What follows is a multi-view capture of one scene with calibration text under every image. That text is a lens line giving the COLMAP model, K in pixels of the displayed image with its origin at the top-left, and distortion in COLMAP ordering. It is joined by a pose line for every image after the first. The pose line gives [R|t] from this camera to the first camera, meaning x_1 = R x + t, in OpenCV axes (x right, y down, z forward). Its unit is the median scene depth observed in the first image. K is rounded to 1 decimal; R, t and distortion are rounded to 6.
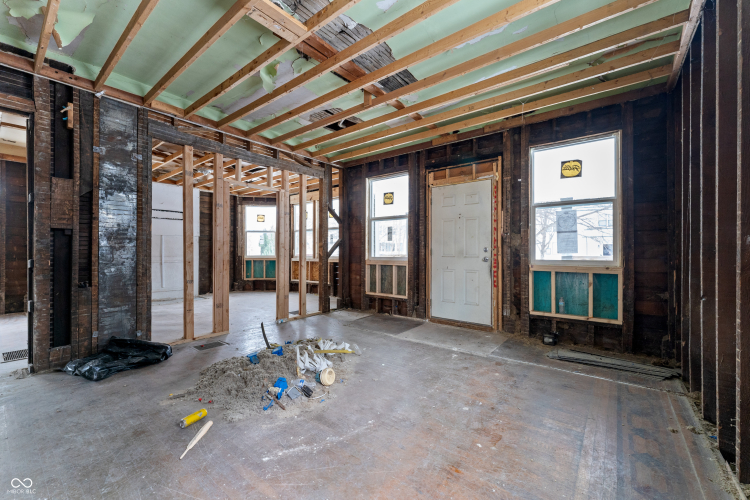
lens RADIAL K [[302.3, 0, 370.3], [0, 302.3, 253.0], [0, 0, 1]] dist [-0.001462, 0.000236]
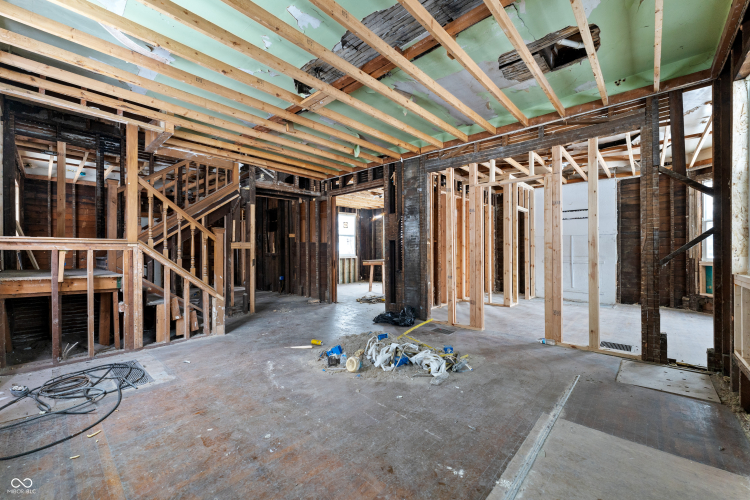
lens RADIAL K [[302.3, 0, 374.1], [0, 302.3, 250.8], [0, 0, 1]] dist [-0.001462, 0.000236]
pose [[-0.061717, -0.000613, -0.998094, 0.987966], [-0.003171, 0.999995, -0.000418, -0.017376], [0.998089, 0.003139, -0.061718, 1.149140]]
